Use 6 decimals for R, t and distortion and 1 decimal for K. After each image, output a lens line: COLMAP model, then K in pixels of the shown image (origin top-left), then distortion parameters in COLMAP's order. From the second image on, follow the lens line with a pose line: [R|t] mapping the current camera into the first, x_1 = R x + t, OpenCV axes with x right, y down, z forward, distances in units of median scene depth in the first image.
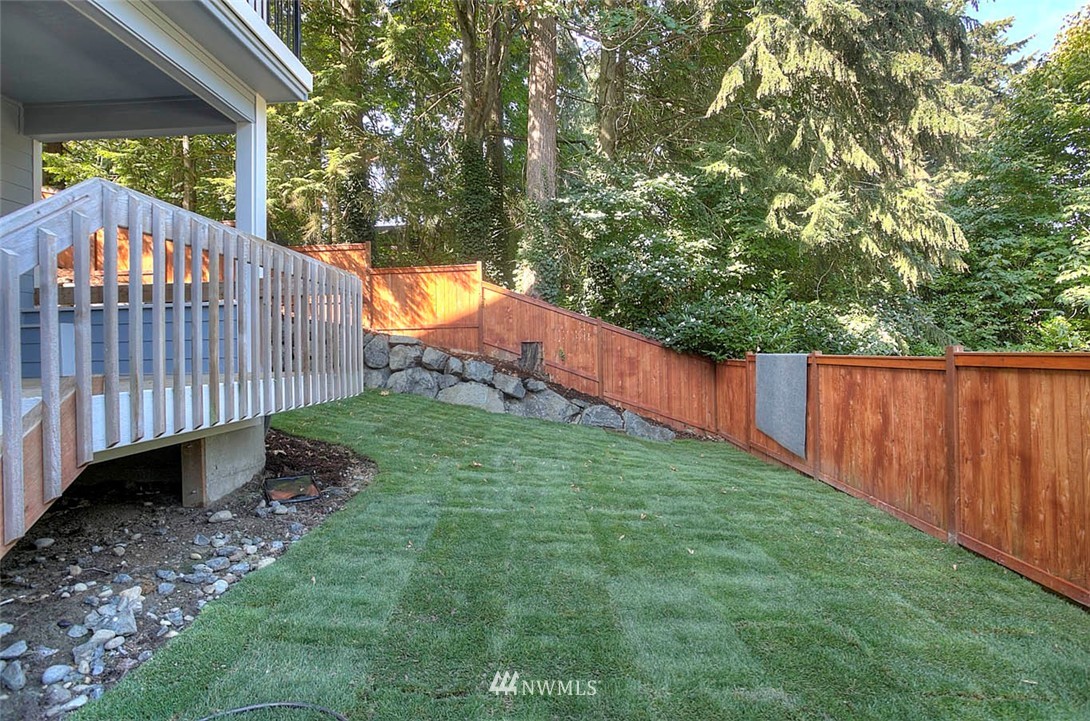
lens RADIAL K [[540.7, 0, 545.0], [0, 540.7, 354.6], [0, 0, 1]] dist [-0.034087, 0.013689]
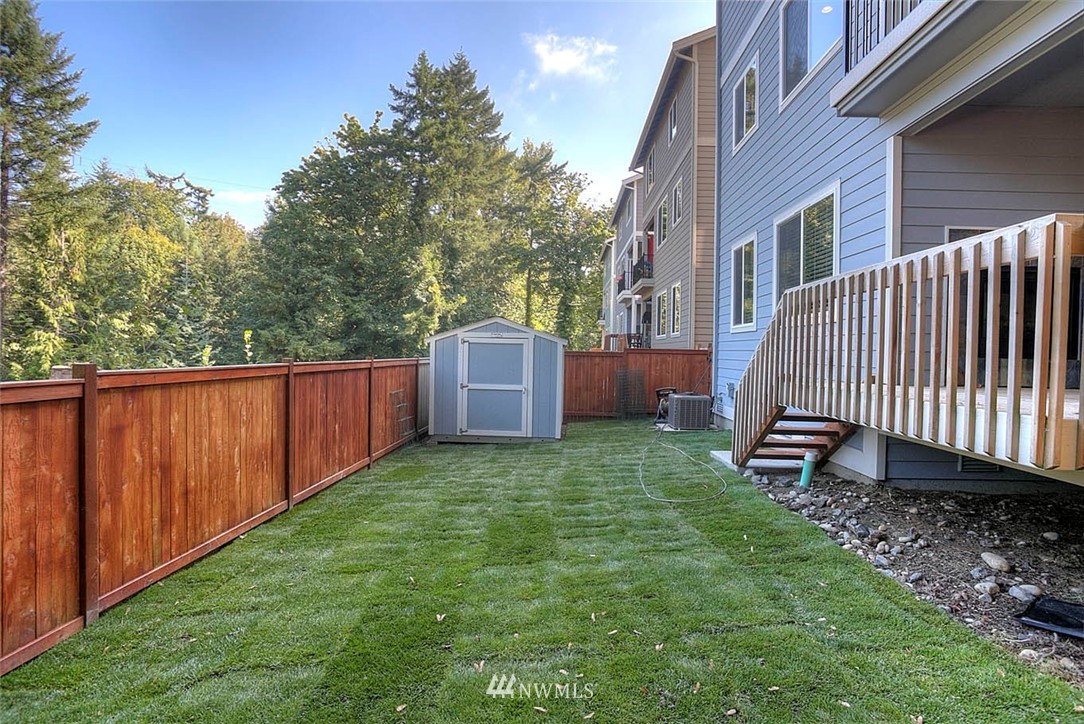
lens RADIAL K [[537.7, 0, 543.0], [0, 537.7, 360.3], [0, 0, 1]] dist [-0.034087, 0.013689]
pose [[-0.999929, -0.007068, 0.009640, 0.119513], [-0.006855, 0.999736, 0.021949, -0.047022], [-0.009792, 0.021881, -0.999713, 1.934633]]
